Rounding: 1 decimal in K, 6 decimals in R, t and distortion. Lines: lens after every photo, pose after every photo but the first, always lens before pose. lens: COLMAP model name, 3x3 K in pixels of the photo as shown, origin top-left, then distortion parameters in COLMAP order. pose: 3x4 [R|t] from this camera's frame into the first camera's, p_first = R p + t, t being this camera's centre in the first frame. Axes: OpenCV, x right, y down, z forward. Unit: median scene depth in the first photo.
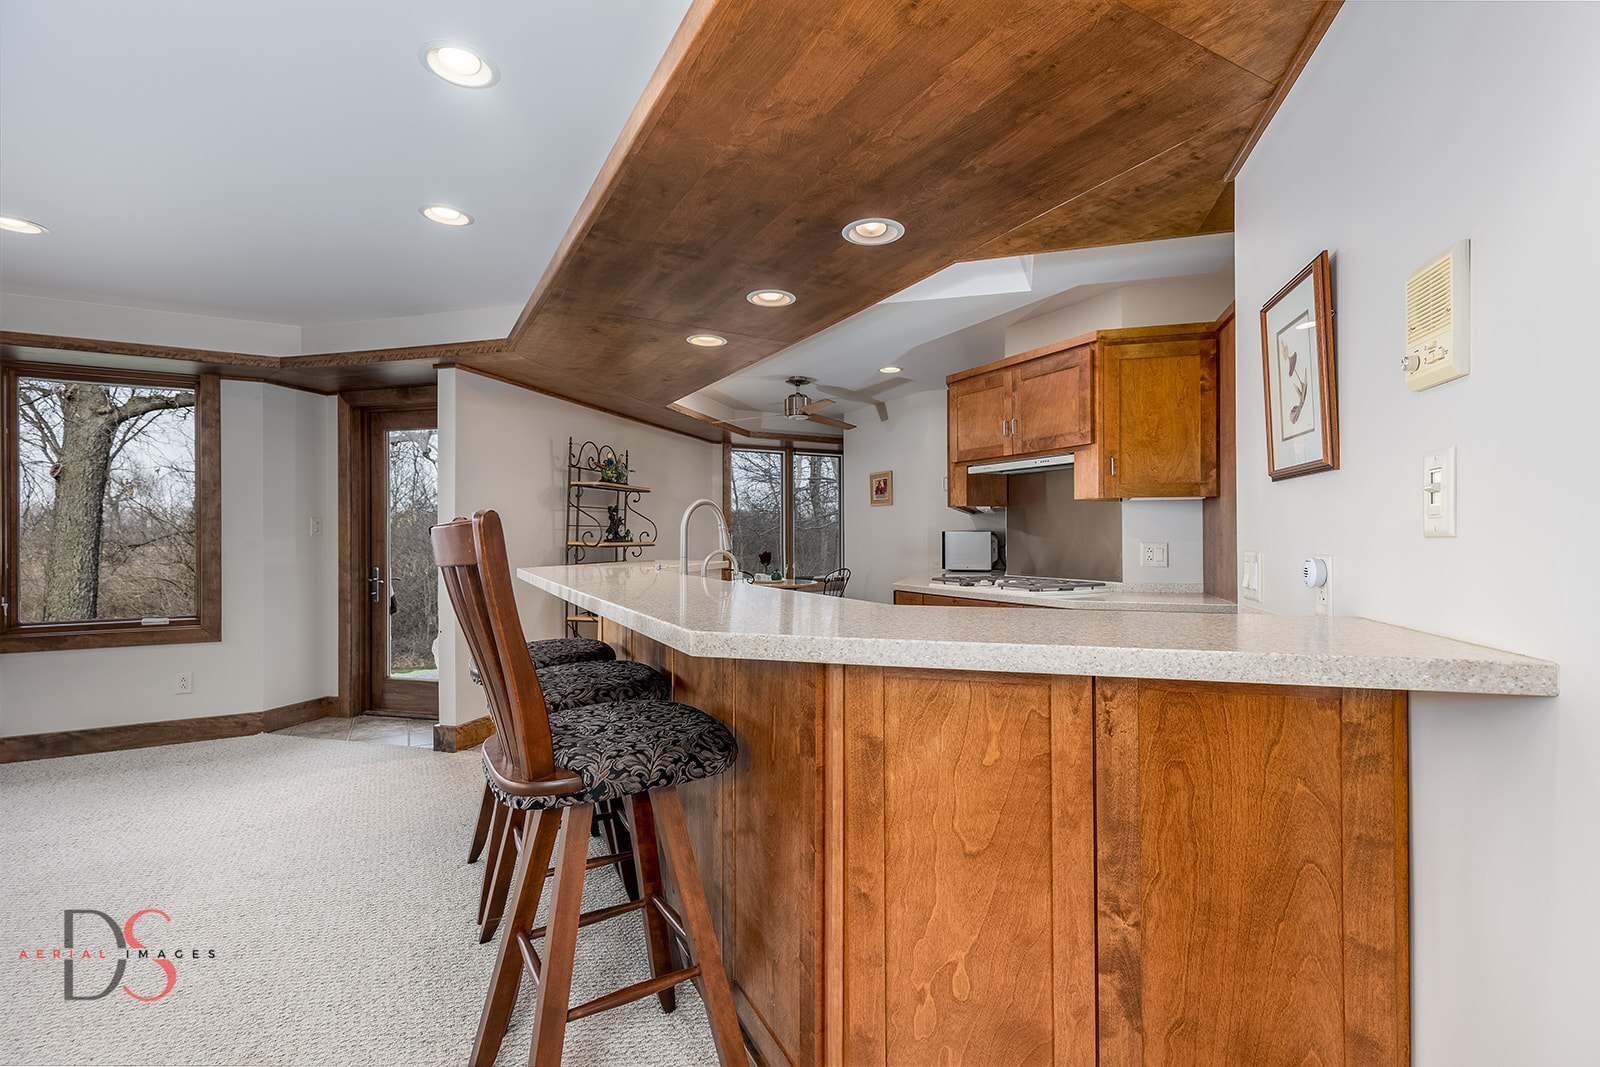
lens RADIAL K [[713.1, 0, 804.7], [0, 713.1, 530.8], [0, 0, 1]] dist [0.002989, 0.000398]
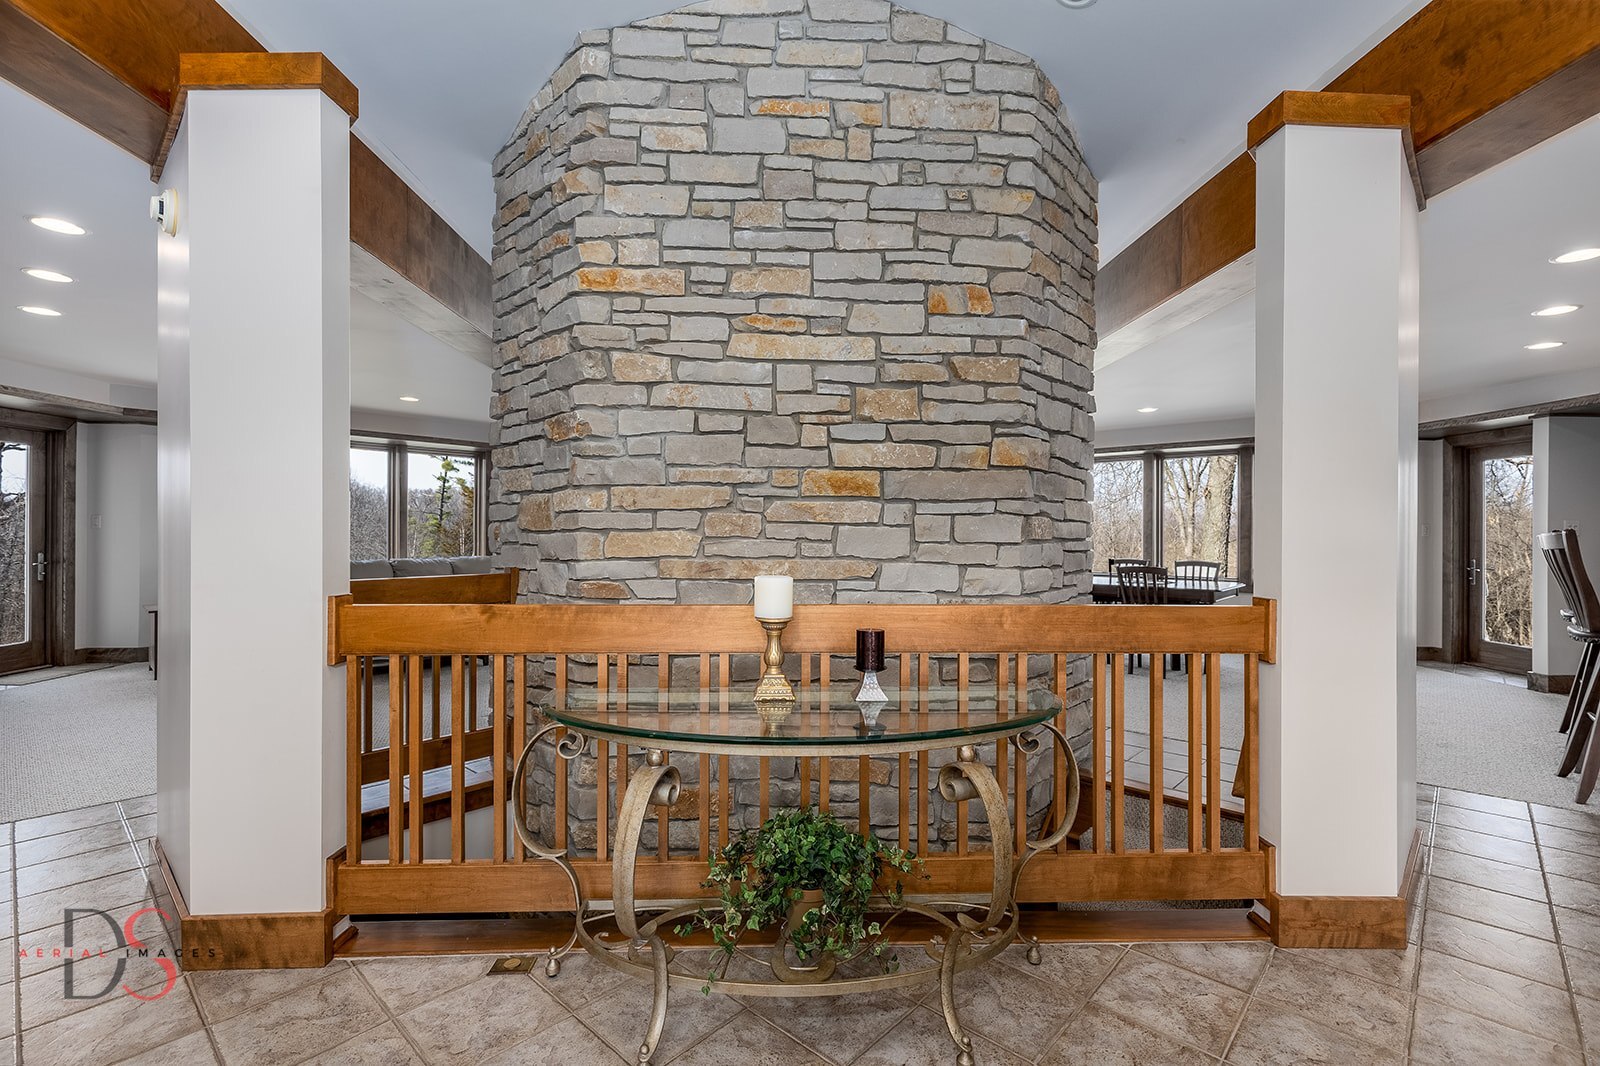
lens RADIAL K [[728.0, 0, 800.0], [0, 728.0, 533.0], [0, 0, 1]] dist [0.002428, 0.000455]
pose [[0.318100, 0.005361, -0.948042, 0.376821], [-0.002079, 0.999986, 0.004957, -0.006452], [0.948055, 0.000395, 0.318106, -0.795590]]
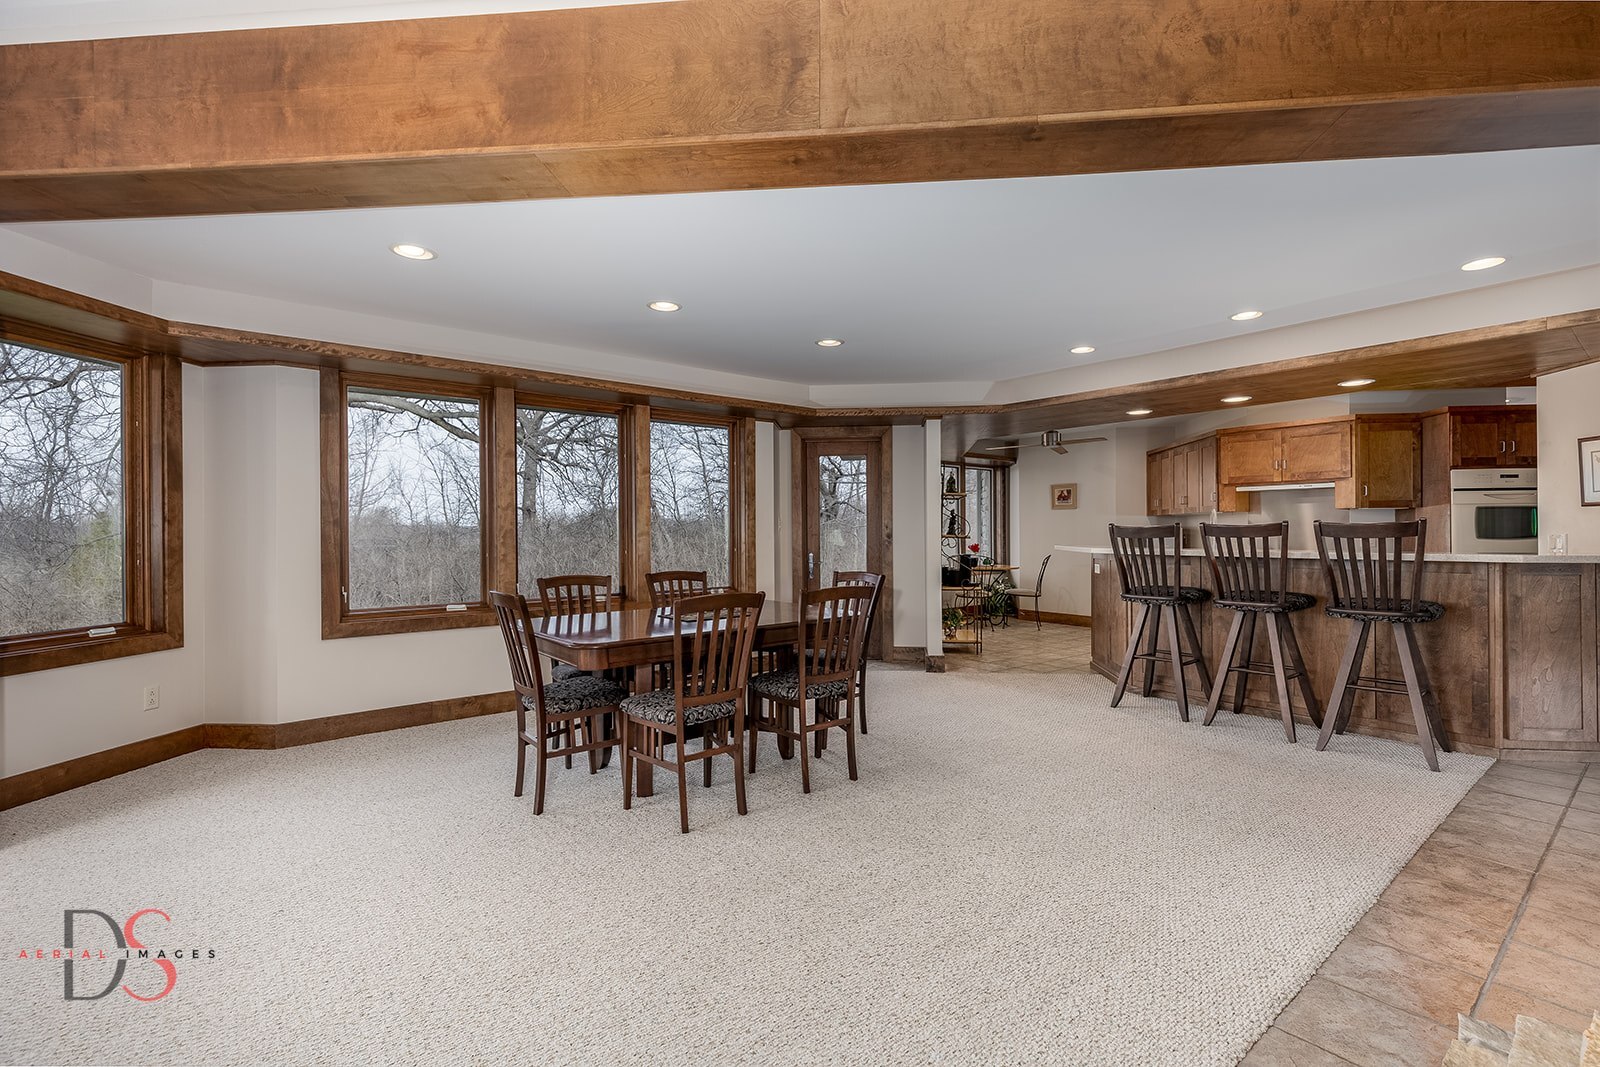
lens RADIAL K [[716.6, 0, 817.9], [0, 716.6, 534.6], [0, 0, 1]] dist [0.004534, -0.000108]
pose [[0.984224, -0.003040, 0.176902, -1.038108], [0.001649, 0.999967, 0.008011, 0.002923], [-0.176920, -0.007593, 0.984196, -0.446779]]
